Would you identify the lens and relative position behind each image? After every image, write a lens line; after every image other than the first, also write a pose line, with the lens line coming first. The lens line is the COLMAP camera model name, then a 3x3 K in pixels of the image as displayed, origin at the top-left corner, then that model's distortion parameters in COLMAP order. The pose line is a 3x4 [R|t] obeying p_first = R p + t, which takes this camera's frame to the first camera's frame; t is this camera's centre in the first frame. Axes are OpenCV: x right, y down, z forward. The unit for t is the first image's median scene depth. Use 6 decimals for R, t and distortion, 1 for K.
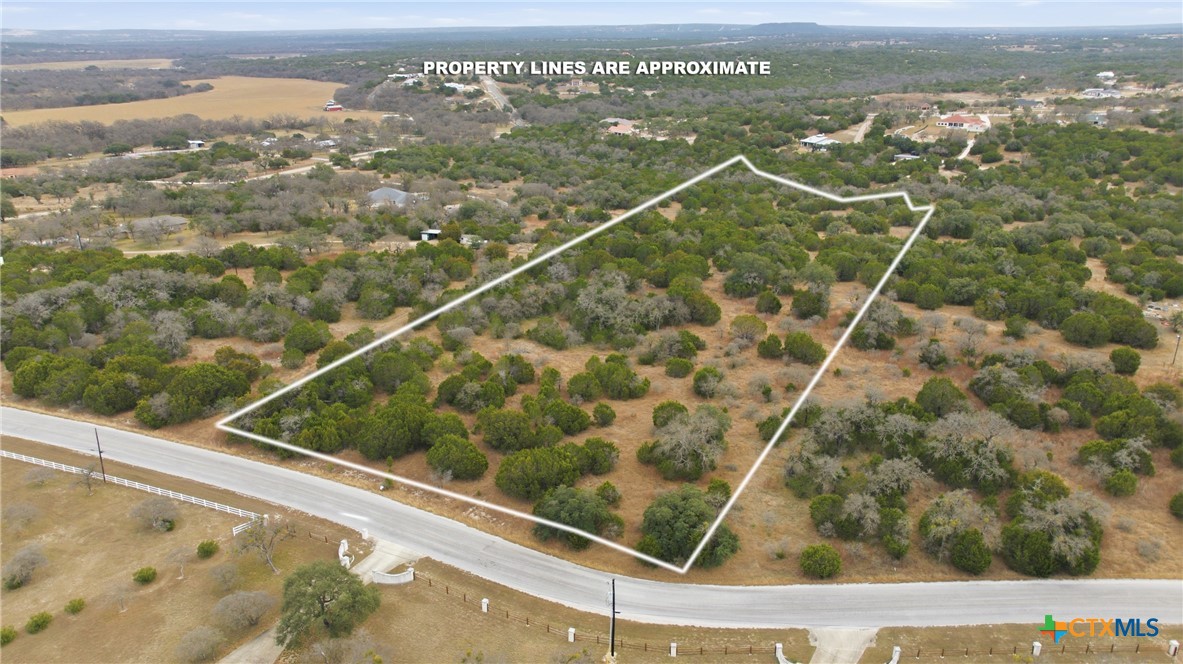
lens RADIAL K [[833.9, 0, 589.1], [0, 833.9, 330.4], [0, 0, 1]] dist [-0.036147, 0.028153]
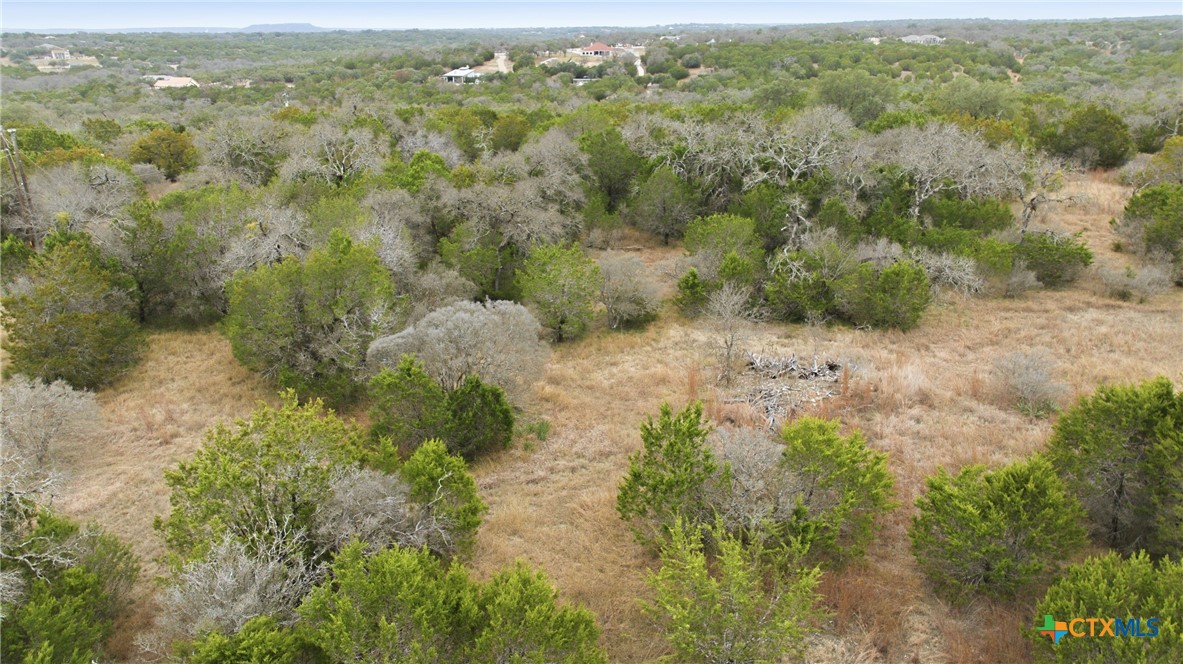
lens RADIAL K [[833.9, 0, 598.7], [0, 833.9, 338.3], [0, 0, 1]] dist [-0.036147, 0.028153]
pose [[0.840200, -0.188699, 0.508386, -0.065513], [0.187422, 0.980778, 0.054290, -0.000274], [-0.508858, 0.049669, 0.859416, 0.261656]]
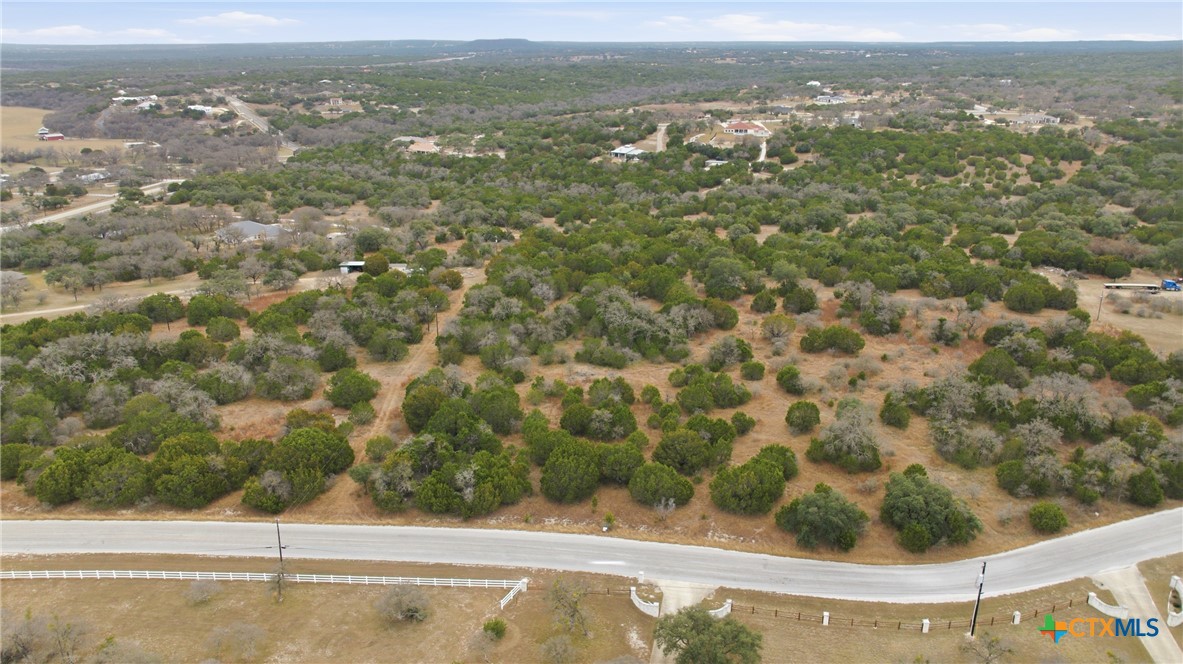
lens RADIAL K [[833.9, 0, 591.1], [0, 833.9, 332.1], [0, 0, 1]] dist [-0.036147, 0.028153]
pose [[0.945942, -0.105435, 0.306720, -0.111991], [0.110169, 0.993911, 0.001887, -0.007710], [-0.305051, 0.032007, 0.951798, 0.020753]]
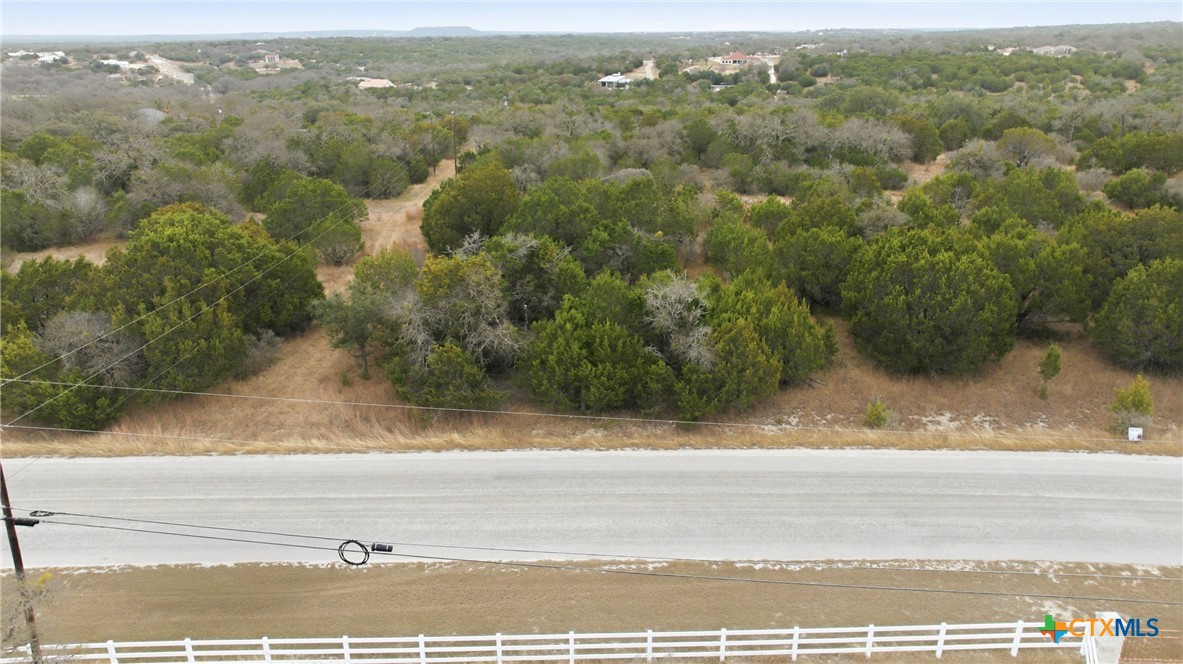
lens RADIAL K [[833.9, 0, 595.5], [0, 833.9, 335.3], [0, 0, 1]] dist [-0.036147, 0.028153]
pose [[0.920731, -0.133392, 0.366689, -0.113620], [0.135026, 0.990613, 0.021317, 0.025627], [-0.366091, 0.029885, 0.930099, 0.167348]]
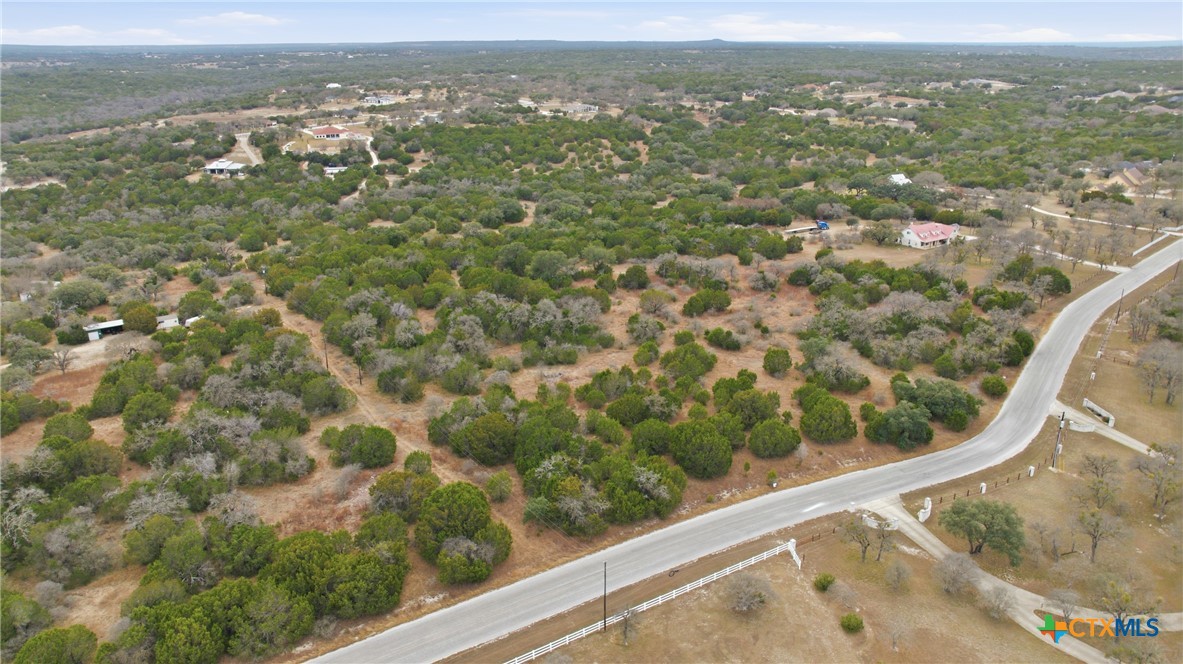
lens RADIAL K [[833.9, 0, 591.9], [0, 833.9, 328.6], [0, 0, 1]] dist [-0.036147, 0.028153]
pose [[0.594485, -0.261257, 0.760482, -0.239023], [0.277986, 0.954208, 0.110502, -0.037616], [-0.754527, 0.145712, 0.639888, 0.100986]]
